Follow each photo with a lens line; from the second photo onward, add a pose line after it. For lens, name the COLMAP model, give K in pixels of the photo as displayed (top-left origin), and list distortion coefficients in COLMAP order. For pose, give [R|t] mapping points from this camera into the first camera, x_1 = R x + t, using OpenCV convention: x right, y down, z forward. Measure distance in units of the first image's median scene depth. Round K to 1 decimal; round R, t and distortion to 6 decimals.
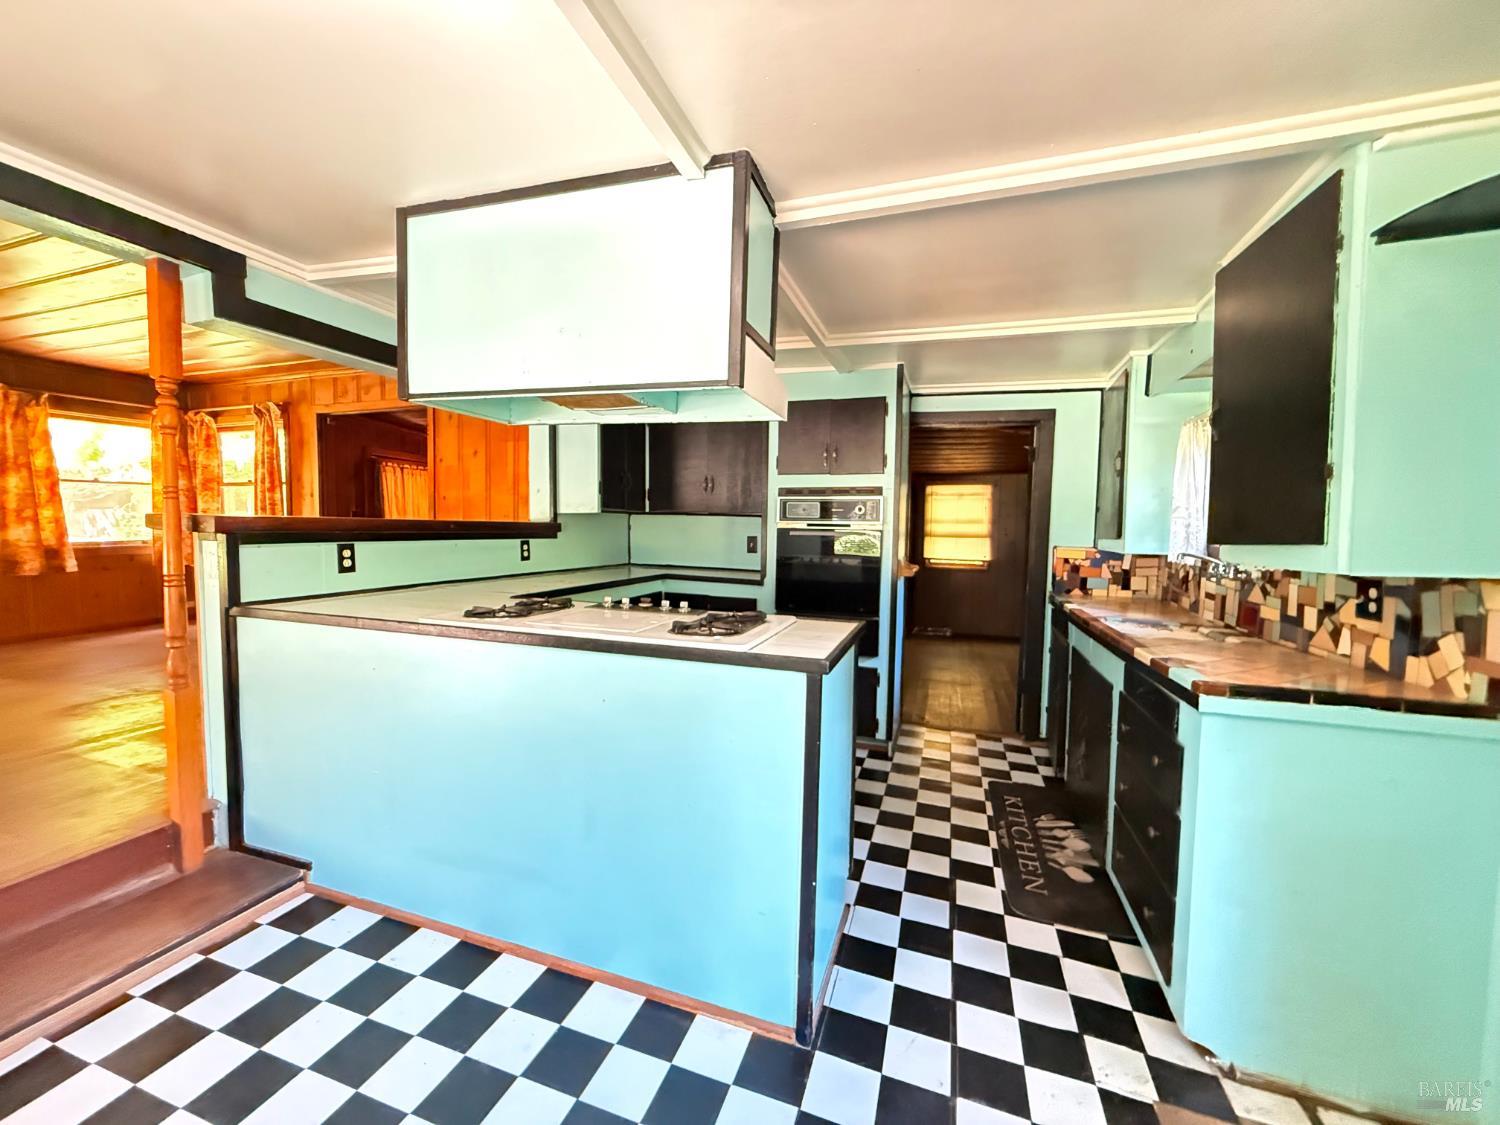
lens RADIAL K [[589.5, 0, 750.3], [0, 589.5, 559.6], [0, 0, 1]] dist [0.007974, 0.000261]
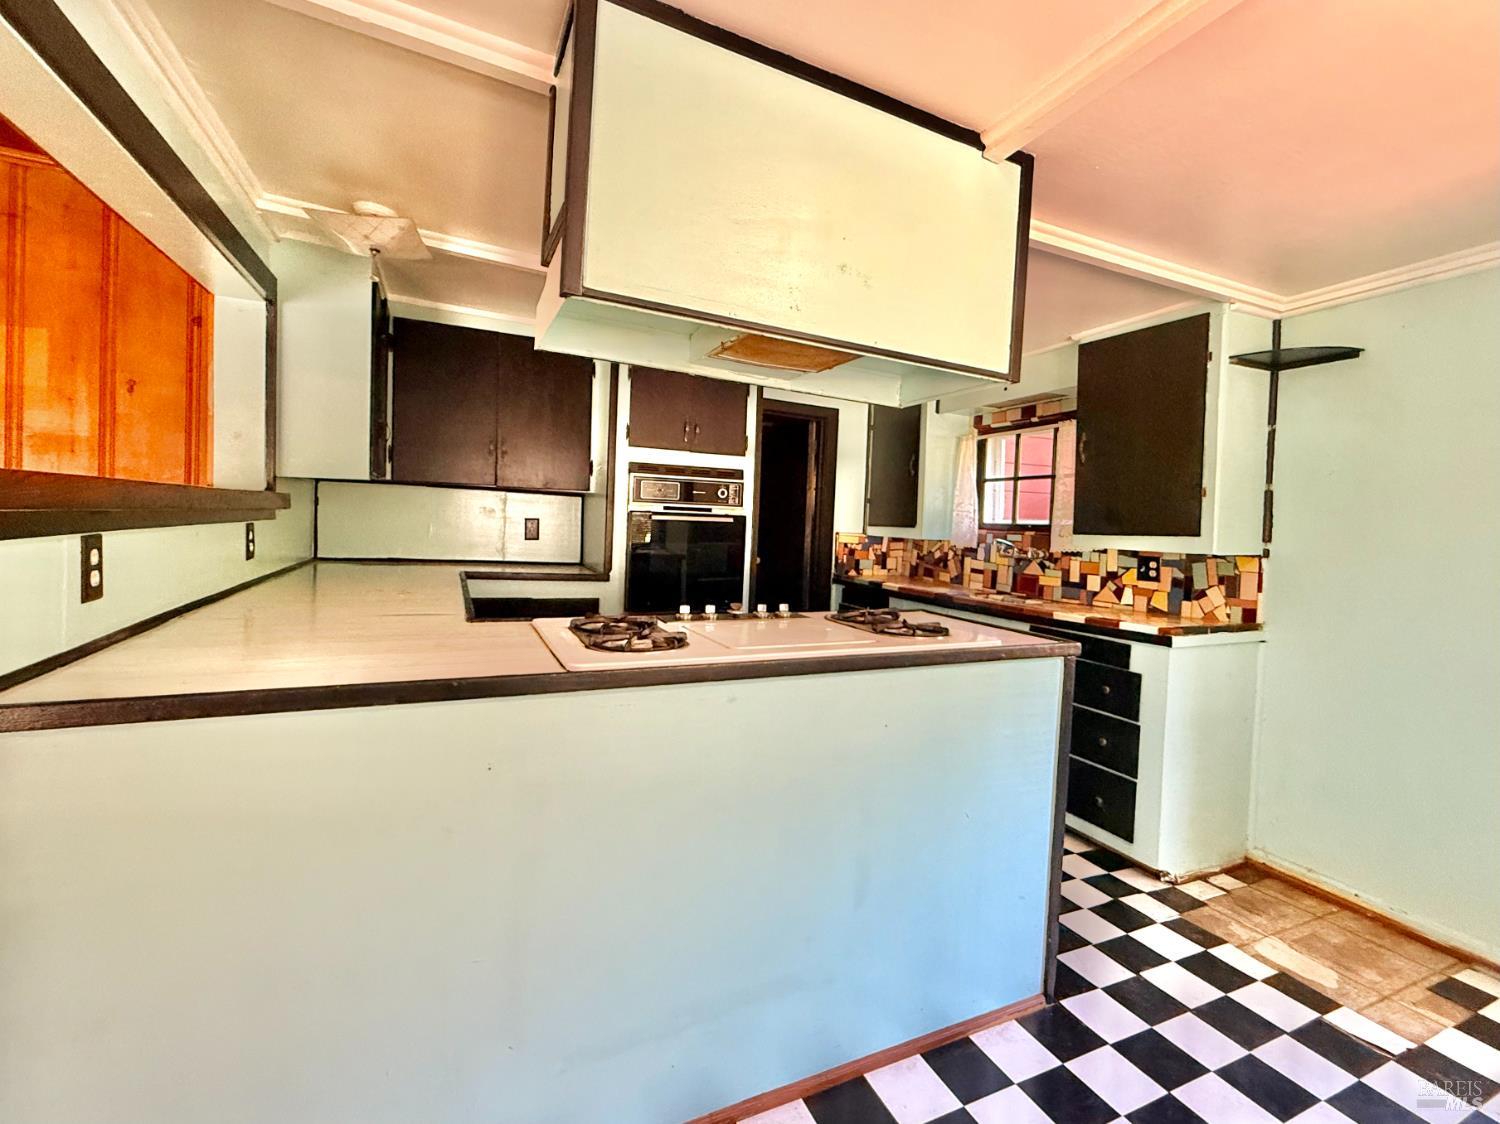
lens RADIAL K [[672.2, 0, 751.3], [0, 672.2, 537.8], [0, 0, 1]] dist [0.011335, -0.000740]
pose [[0.718823, -0.007269, 0.695155, -0.719354], [0.010710, 0.999942, -0.000618, -0.019835], [-0.695110, 0.007890, 0.718860, 0.305904]]
